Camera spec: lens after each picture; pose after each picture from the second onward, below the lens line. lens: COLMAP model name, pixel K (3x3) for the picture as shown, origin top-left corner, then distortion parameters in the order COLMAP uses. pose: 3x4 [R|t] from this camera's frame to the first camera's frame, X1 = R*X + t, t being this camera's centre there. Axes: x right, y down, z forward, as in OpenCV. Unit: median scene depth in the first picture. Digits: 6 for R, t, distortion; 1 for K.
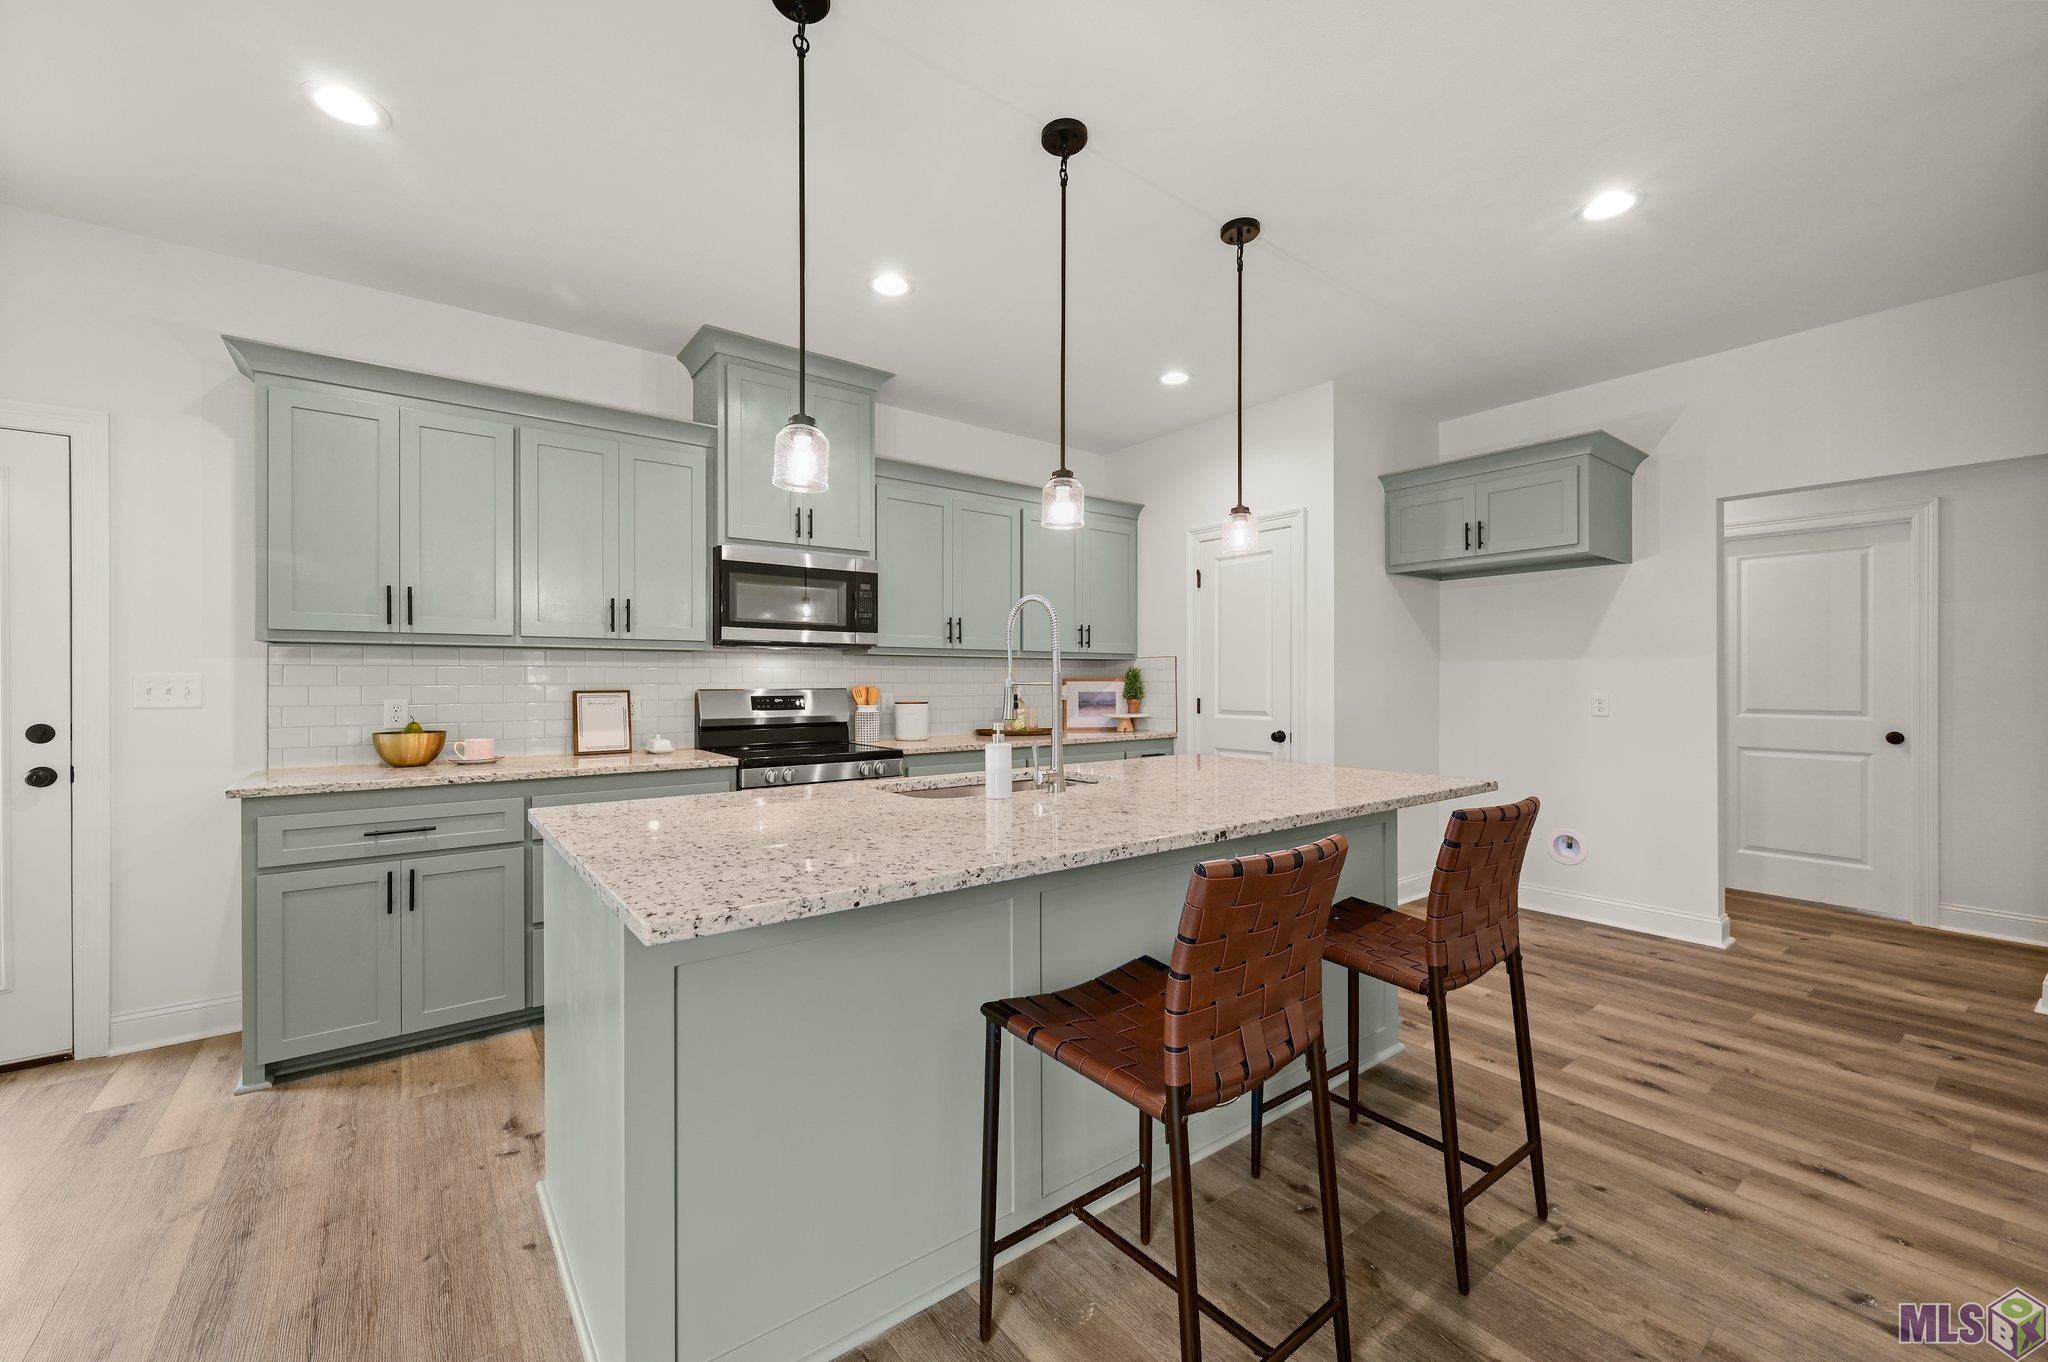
lens RADIAL K [[818.5, 0, 1024.0], [0, 818.5, 681.0], [0, 0, 1]] dist [0.000212, 0.000052]
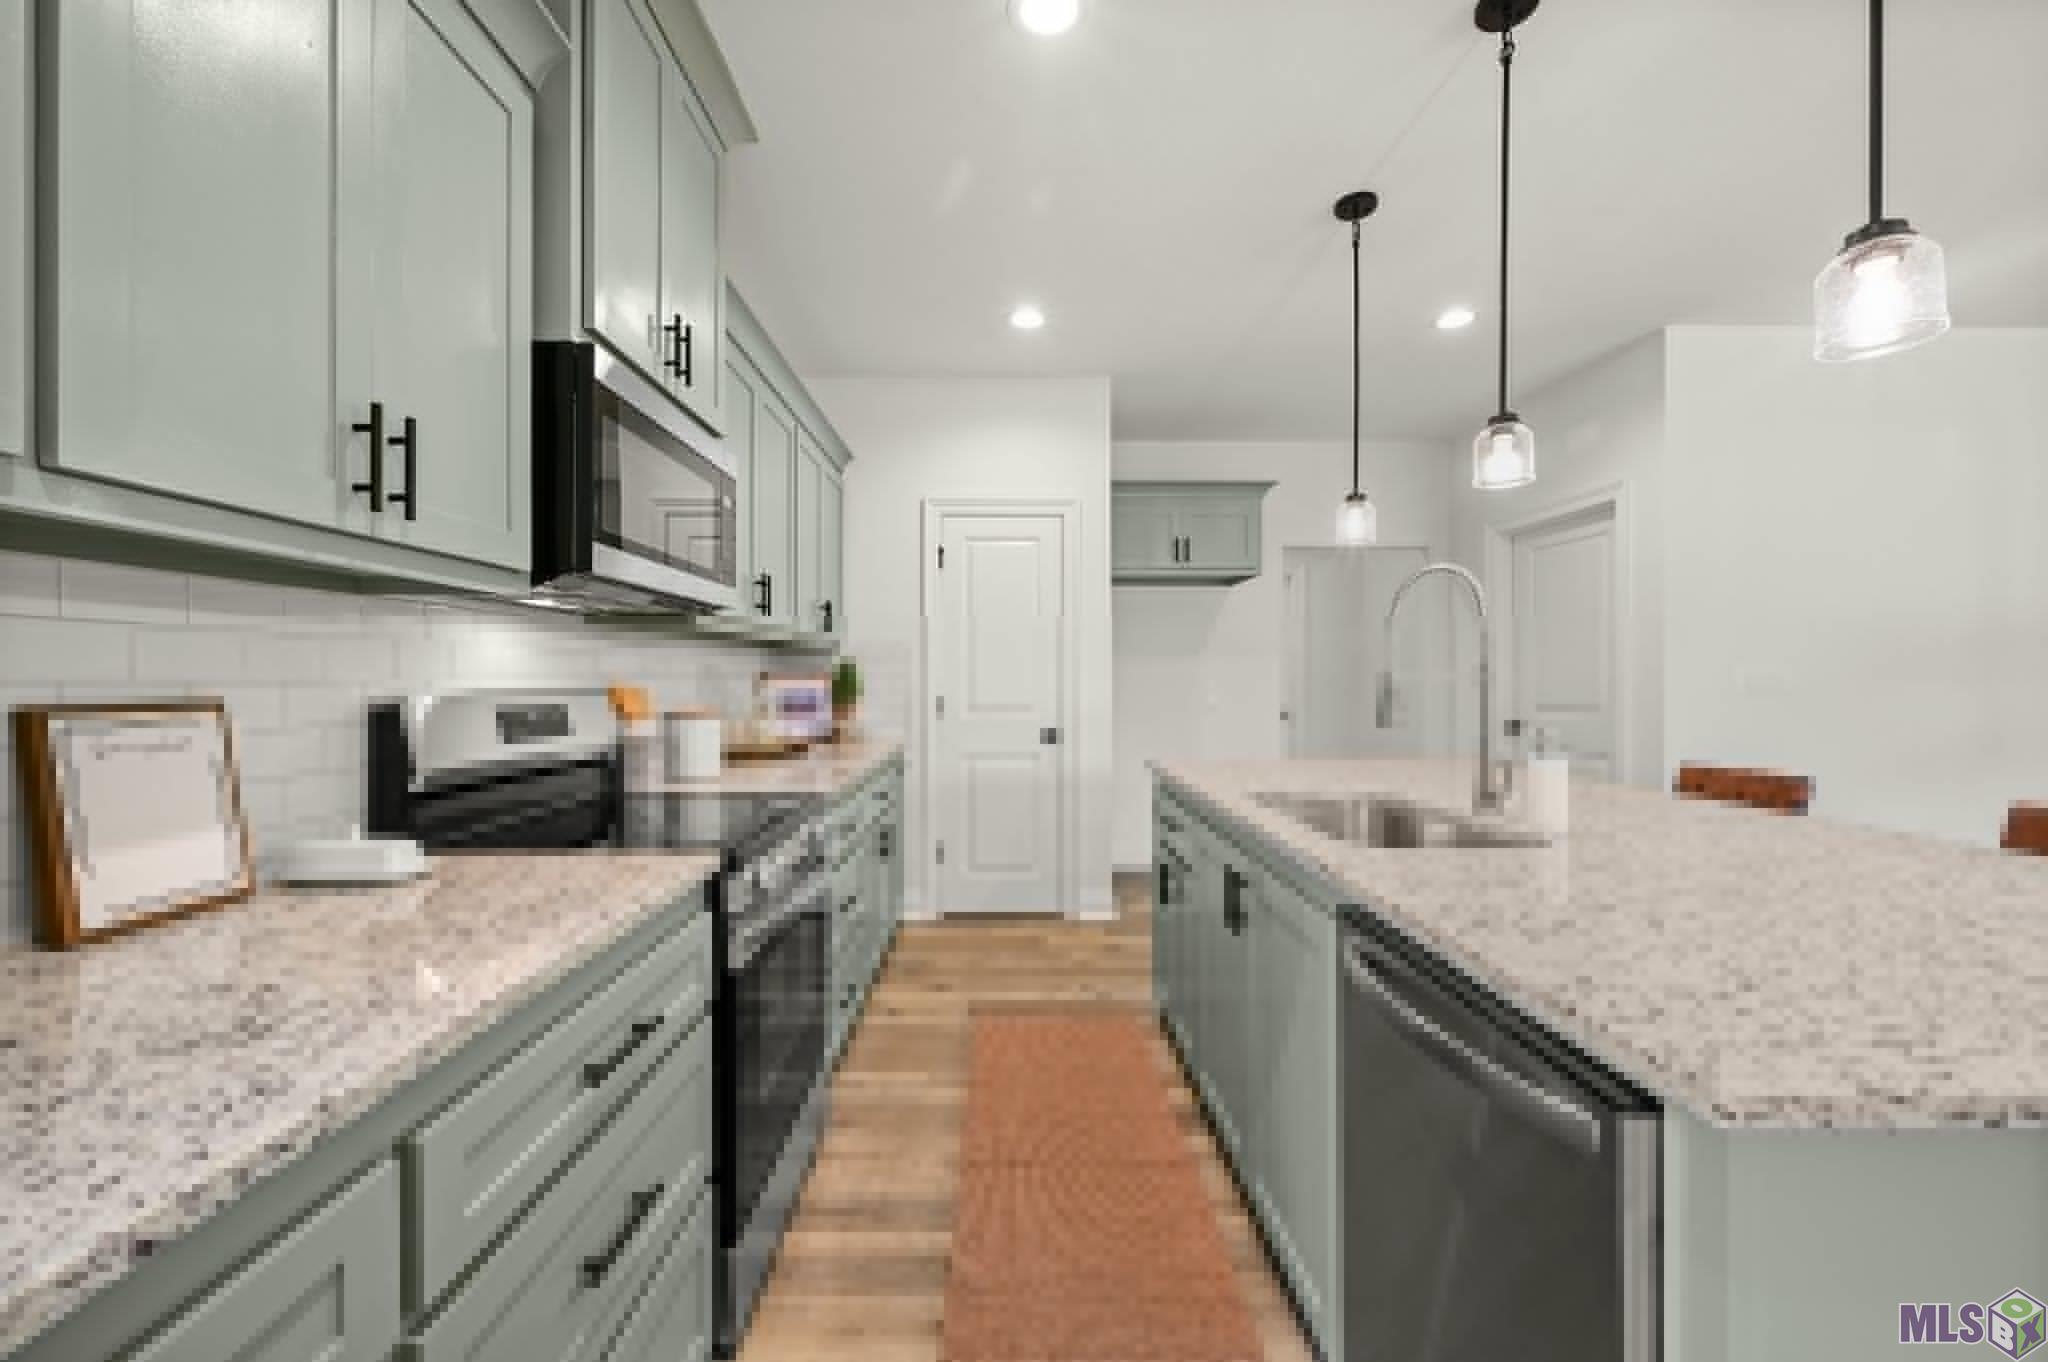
lens RADIAL K [[818.5, 0, 1024.0], [0, 818.5, 681.0], [0, 0, 1]] dist [0.000212, 0.000052]
pose [[0.598109, 0.000262, 0.801415, -0.485105], [-0.000507, 1.000000, 0.000052, 0.003292], [-0.801415, -0.000437, 0.598109, 0.498551]]
